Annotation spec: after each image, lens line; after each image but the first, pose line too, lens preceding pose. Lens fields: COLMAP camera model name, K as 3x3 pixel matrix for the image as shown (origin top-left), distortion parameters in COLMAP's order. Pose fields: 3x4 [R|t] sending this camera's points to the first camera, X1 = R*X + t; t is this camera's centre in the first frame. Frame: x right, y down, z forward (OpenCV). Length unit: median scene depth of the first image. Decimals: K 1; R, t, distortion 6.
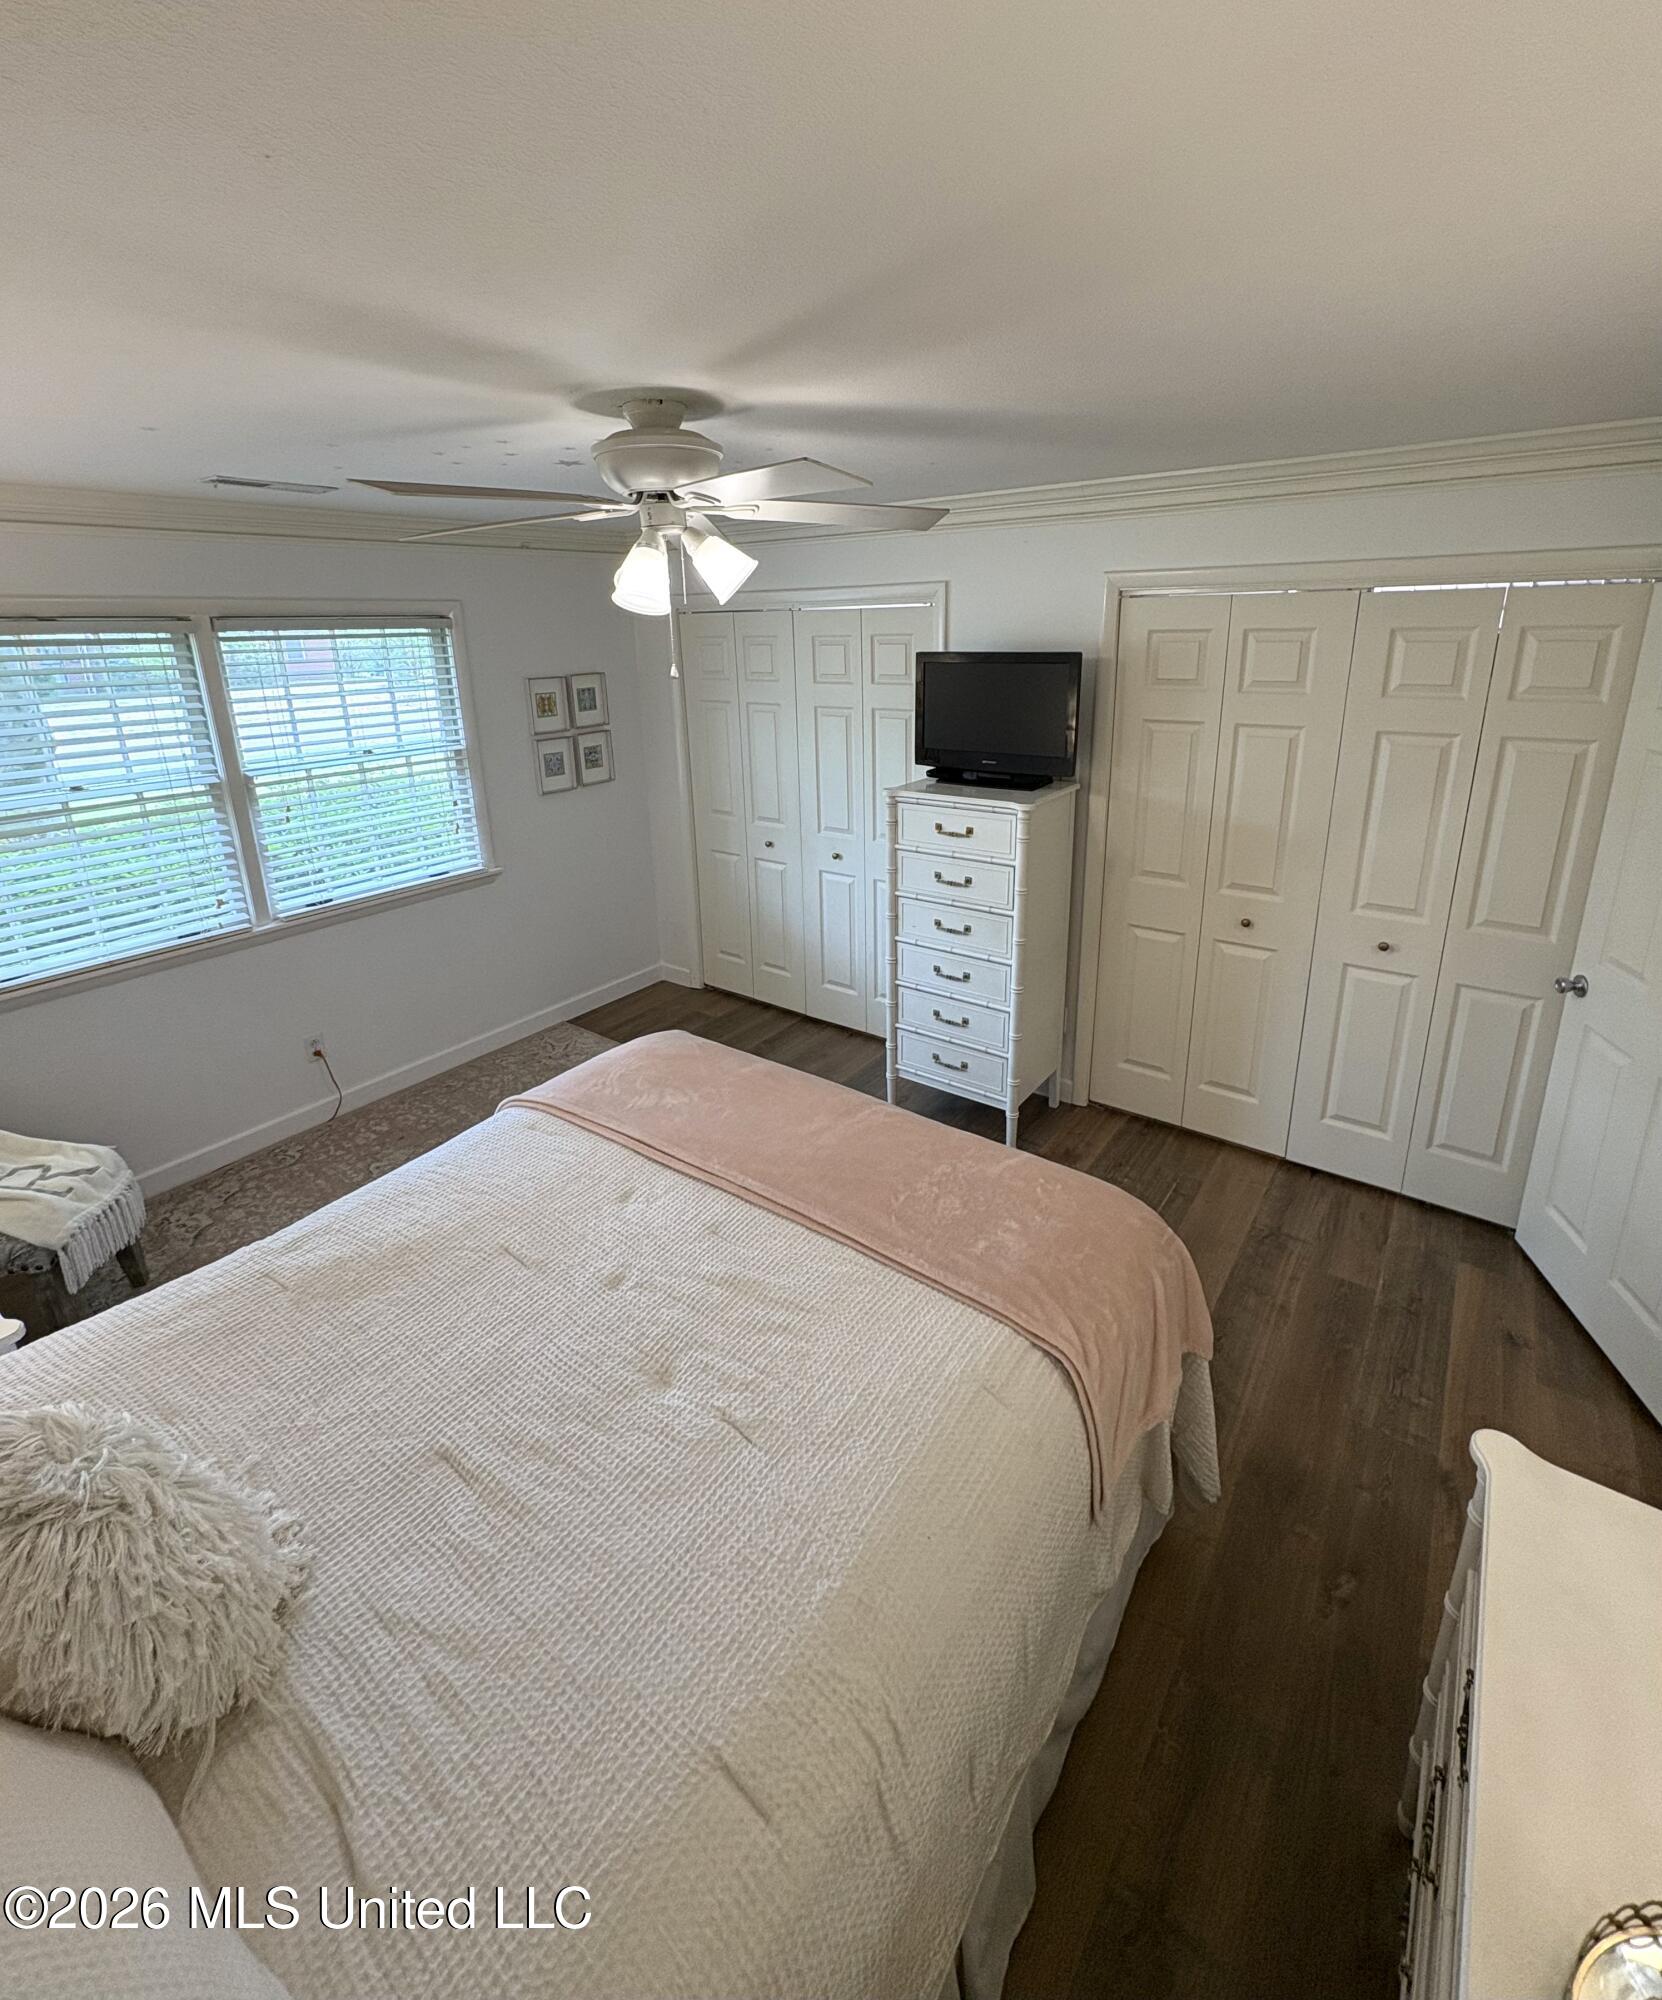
lens RADIAL K [[896.0, 0, 834.4], [0, 896.0, 881.9], [0, 0, 1]] dist [-0.015125, 0.000156]
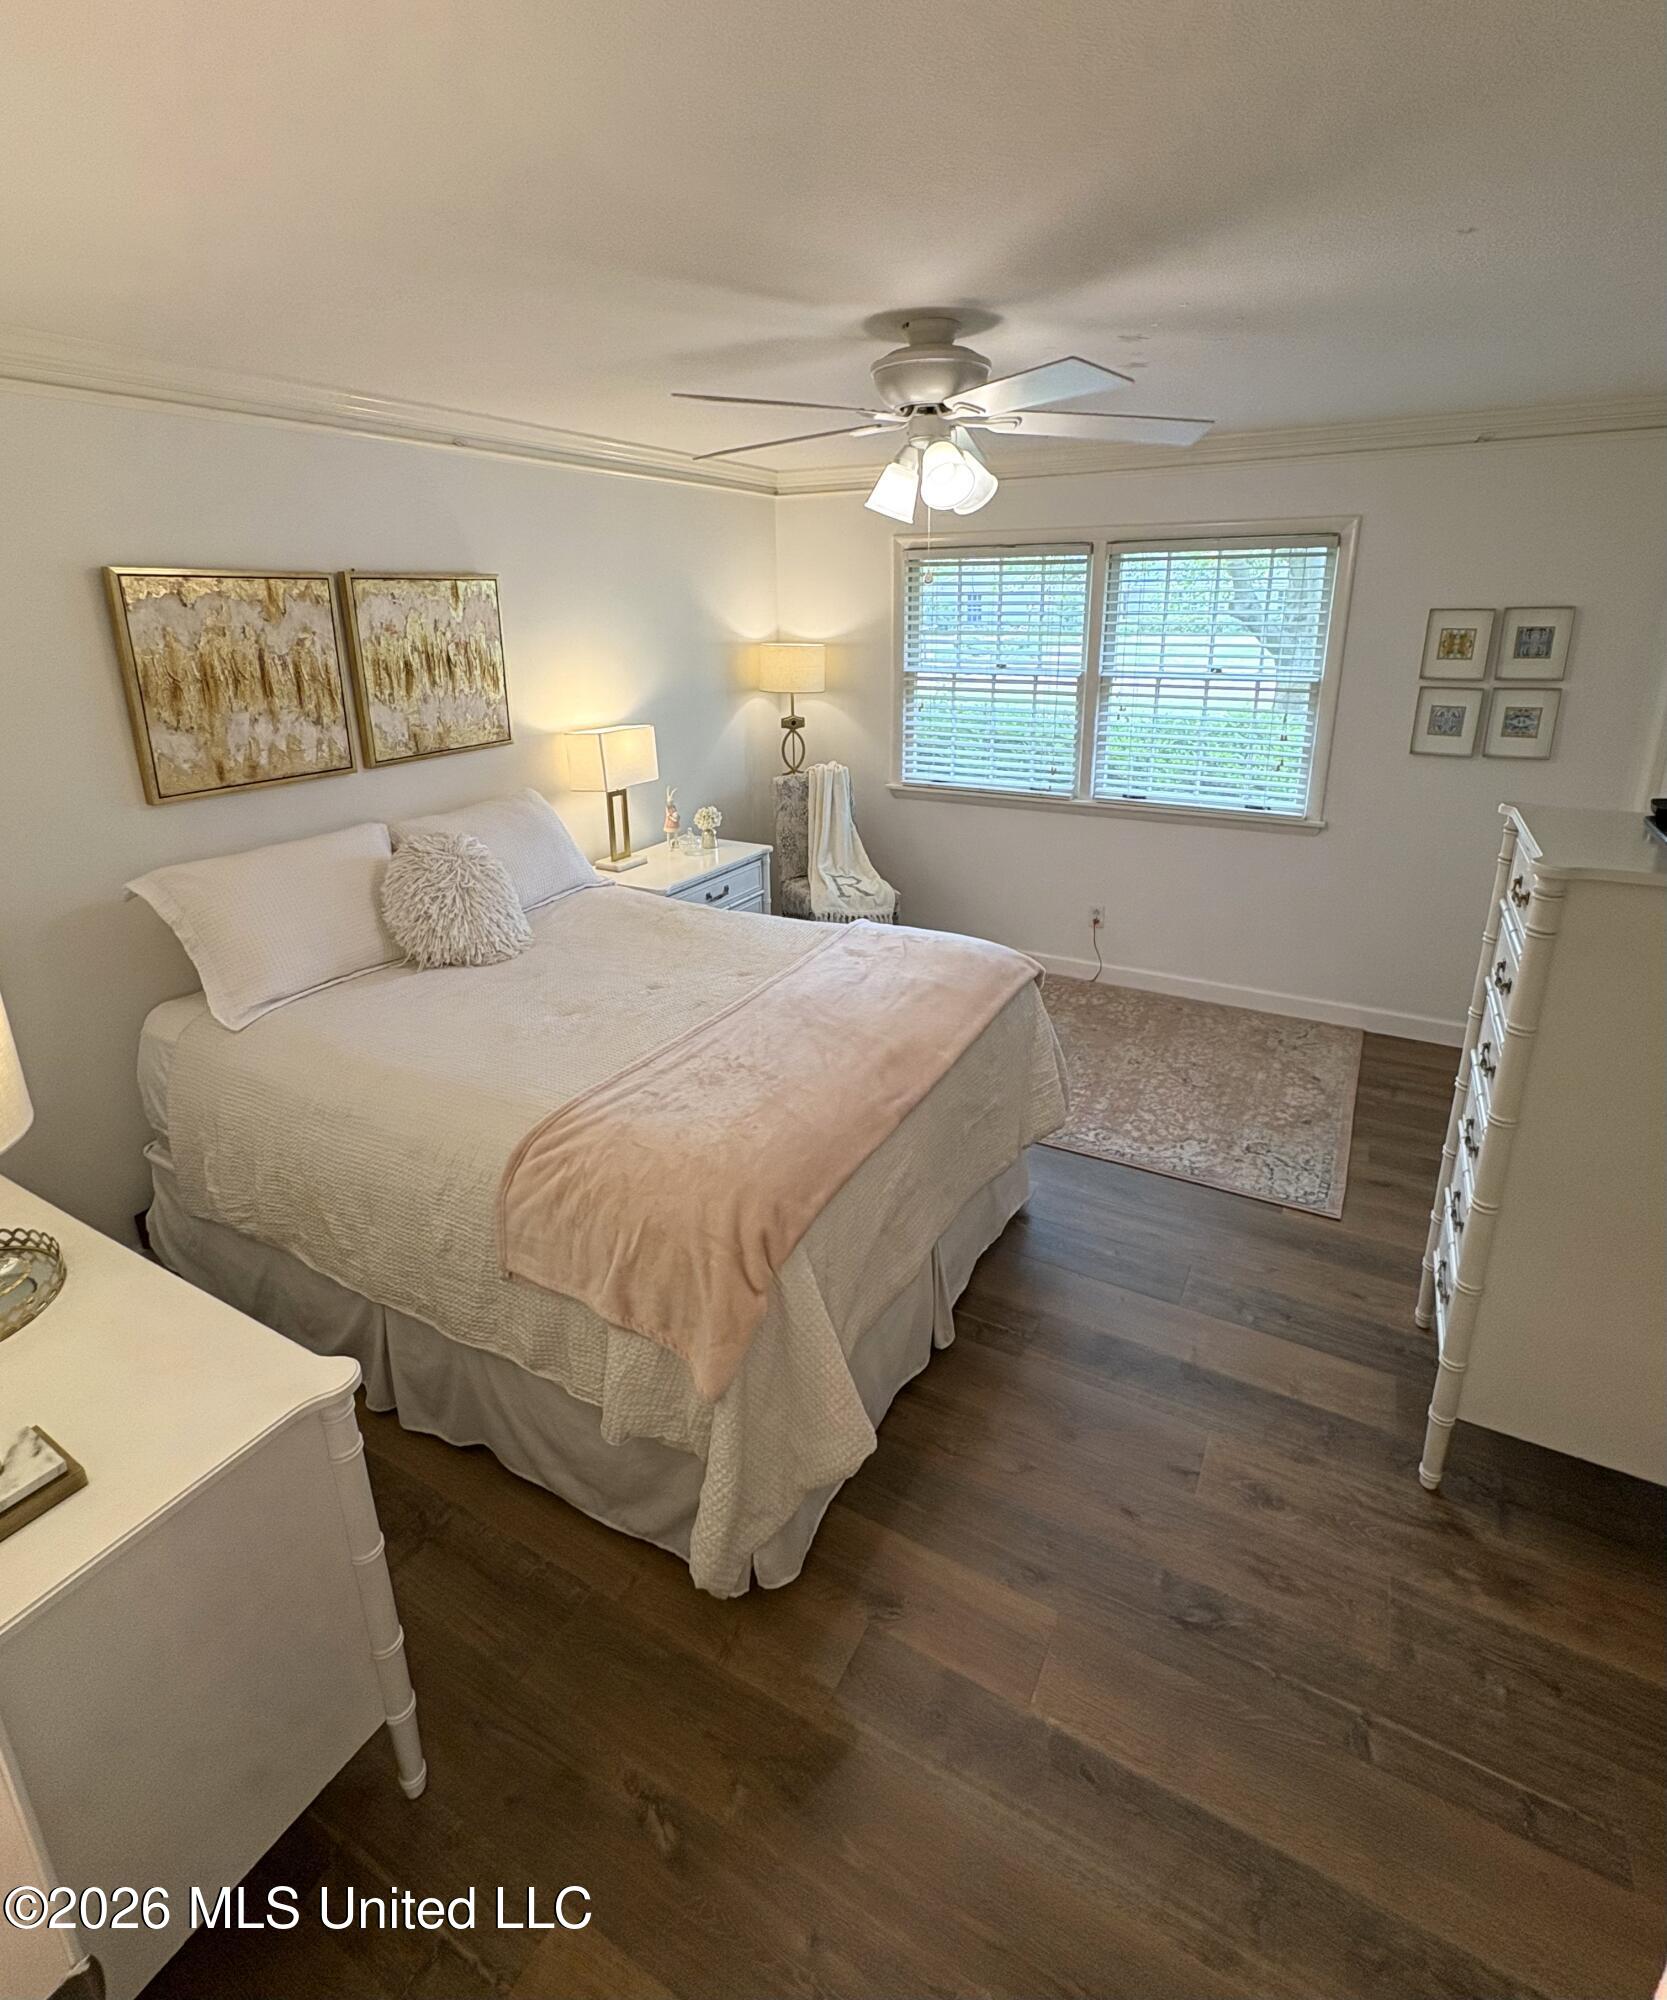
lens RADIAL K [[973.4, 0, 822.6], [0, 973.4, 878.2], [0, 0, 1]] dist [0.004634, -0.000178]
pose [[0.117845, 0.298740, -0.947031, 0.567554], [-0.262139, 0.929206, 0.260497, -0.097601], [0.957808, 0.217555, 0.187813, 0.405749]]
